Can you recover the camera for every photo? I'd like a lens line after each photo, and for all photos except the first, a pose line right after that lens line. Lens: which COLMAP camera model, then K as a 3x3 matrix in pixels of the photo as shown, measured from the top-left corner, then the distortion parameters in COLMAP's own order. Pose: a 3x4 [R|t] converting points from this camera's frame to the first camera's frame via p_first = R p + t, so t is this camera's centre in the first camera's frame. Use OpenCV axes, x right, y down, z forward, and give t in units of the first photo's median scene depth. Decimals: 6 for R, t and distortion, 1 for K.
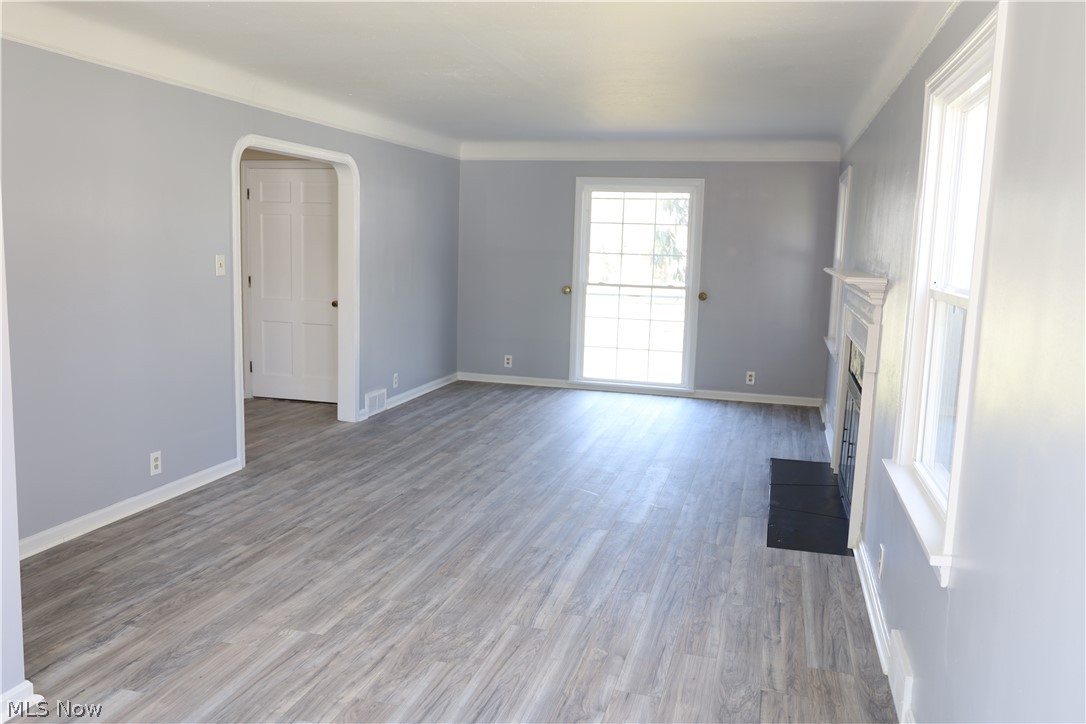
lens RADIAL K [[869.1, 0, 543.0], [0, 869.1, 362.0], [0, 0, 1]] dist [-0.006845, -0.000983]
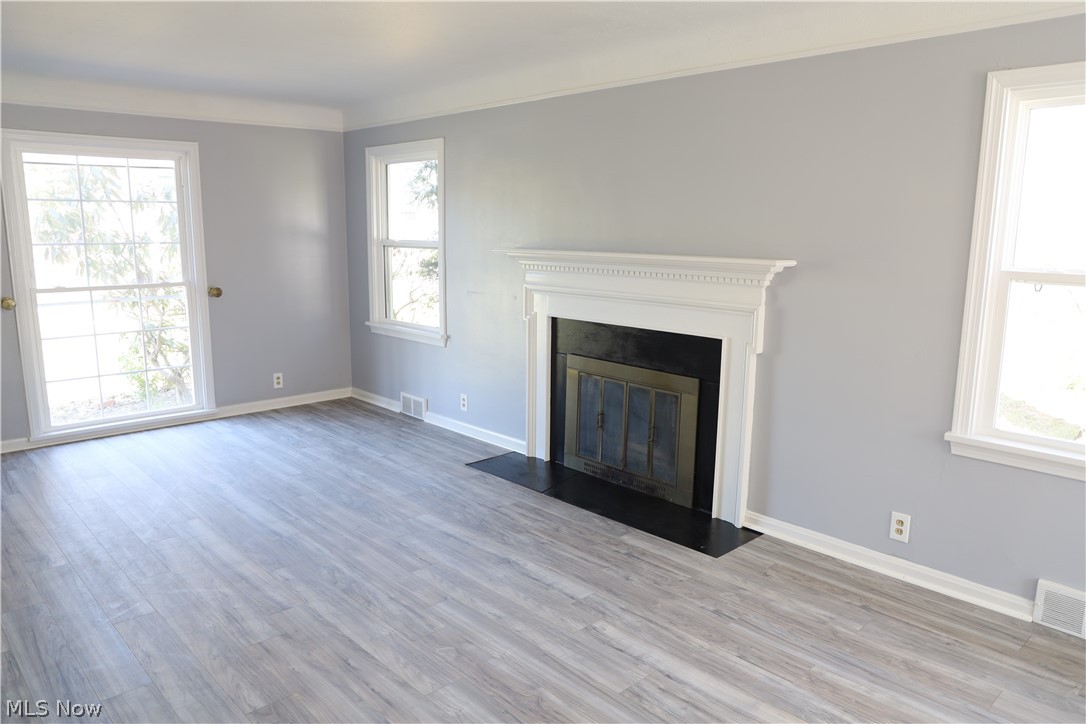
lens RADIAL K [[765.8, 0, 545.2], [0, 765.8, 366.1], [0, 0, 1]] dist [-0.077939, 0.061702]
pose [[0.522175, -0.179965, 0.833634, -0.373690], [0.126767, 0.983002, 0.132805, -0.093388], [-0.843364, 0.036330, 0.536113, 0.559620]]
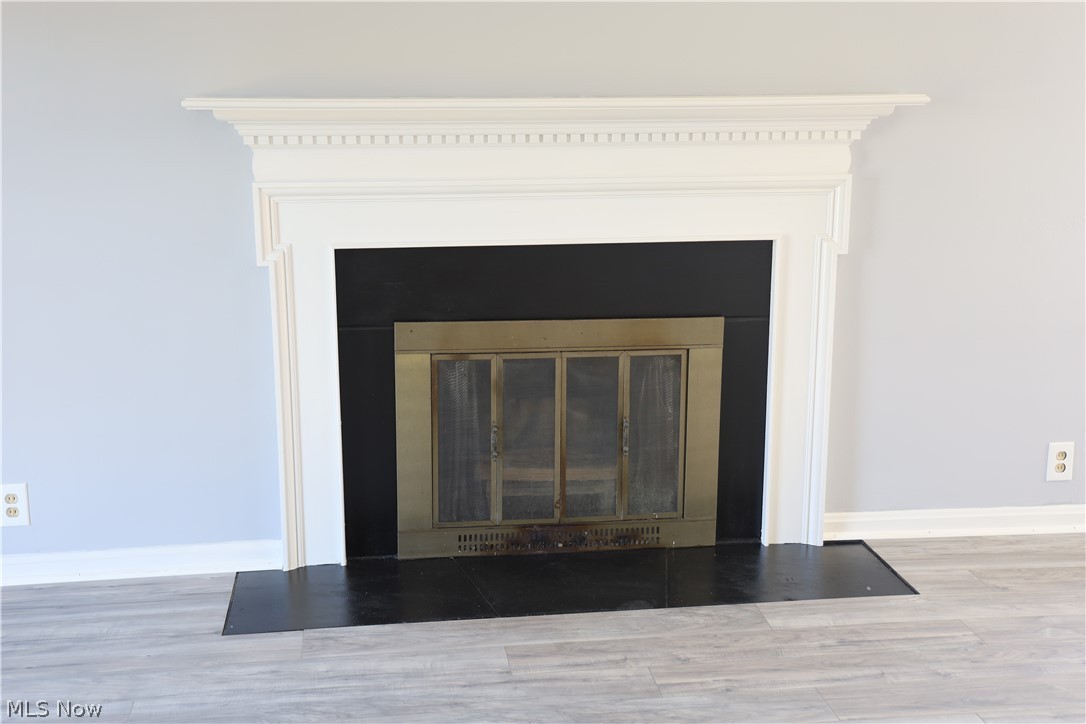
lens RADIAL K [[1349.2, 0, 543.0], [0, 1349.2, 362.0], [0, 0, 1]] dist [0.095057, 0.048324]
pose [[-0.403330, -0.247410, 0.880973, -0.299875], [0.111119, 0.942387, 0.315530, -0.182701], [-0.908283, 0.225155, -0.352601, 1.174736]]
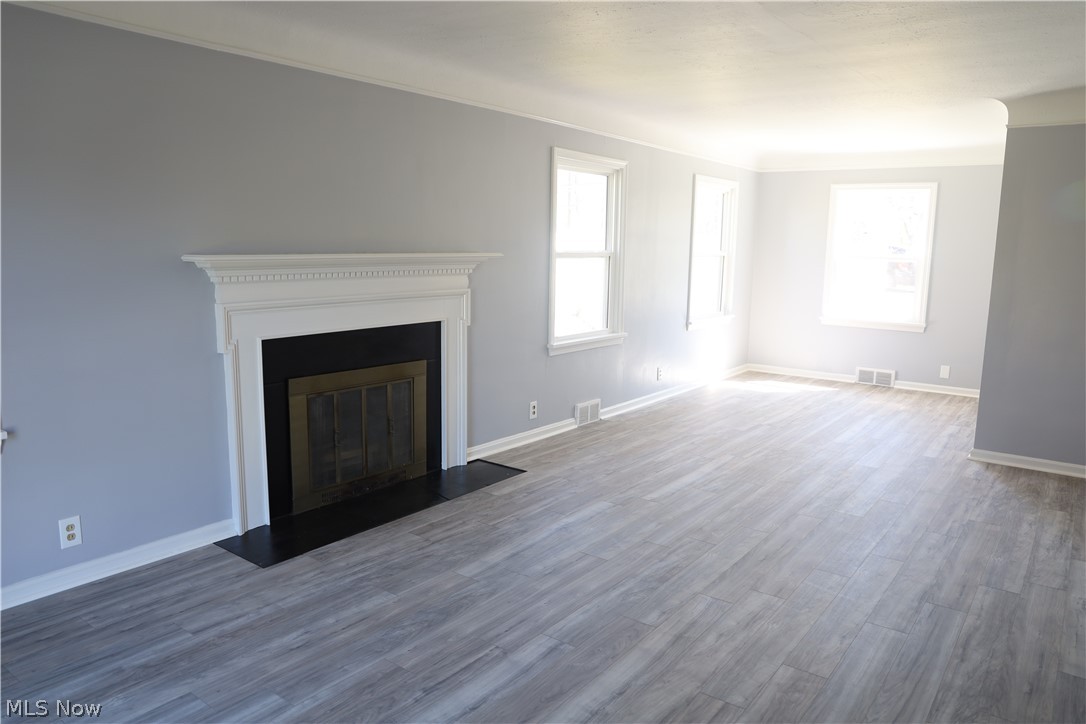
lens RADIAL K [[765.8, 0, 545.2], [0, 765.8, 366.1], [0, 0, 1]] dist [-0.077939, 0.061702]
pose [[-0.930820, -0.108160, 0.349108, -0.107949], [0.001730, 0.953892, 0.300144, -0.209253], [-0.365475, 0.279984, -0.887715, 1.519781]]
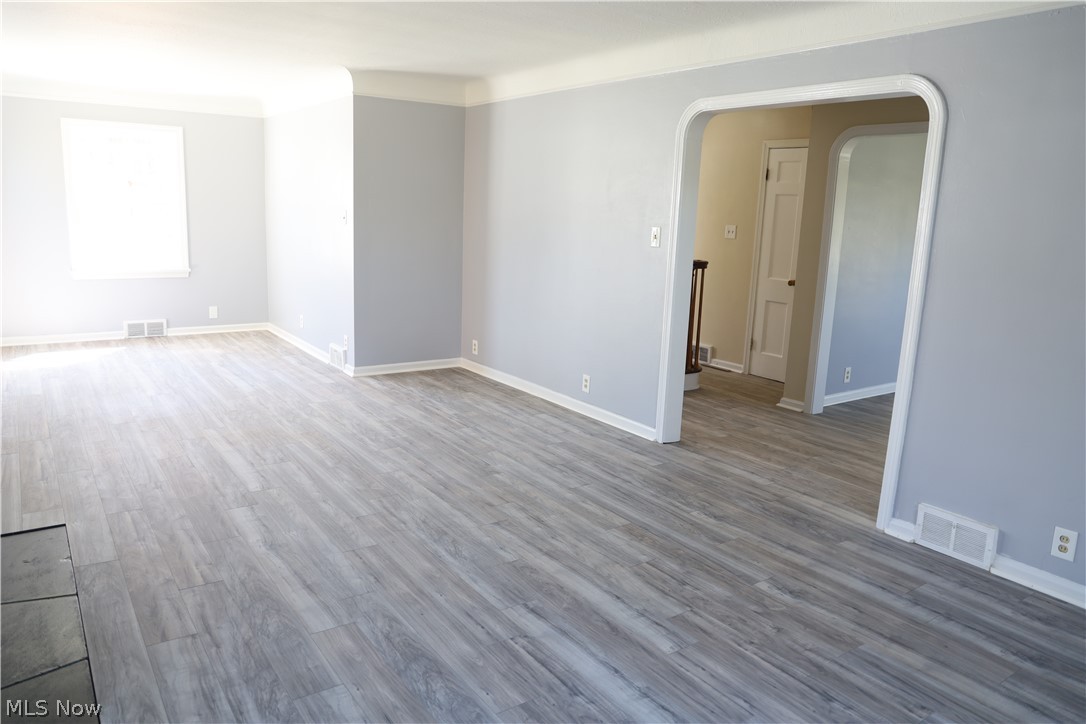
lens RADIAL K [[753.8, 0, 543.0], [0, 753.8, 362.0], [0, 0, 1]] dist [-0.097380, 0.078128]
pose [[-0.635000, 0.097895, -0.766284, 0.395043], [-0.166646, 0.951225, 0.259616, -0.169717], [0.754324, 0.292554, -0.587714, 1.377073]]
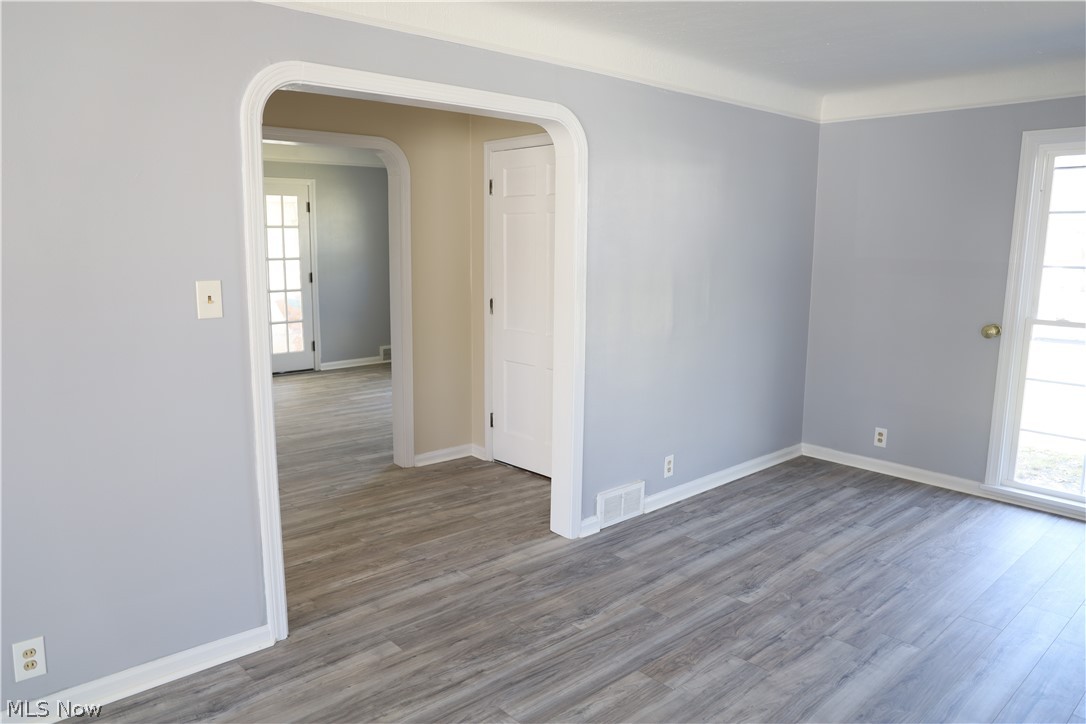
lens RADIAL K [[753.8, 0, 543.0], [0, 753.8, 362.0], [0, 0, 1]] dist [-0.097380, 0.078128]
pose [[0.843747, 0.064742, -0.532821, 0.058352], [-0.058970, 0.997871, 0.027867, -0.090584], [0.533491, 0.007908, 0.845769, 0.667075]]
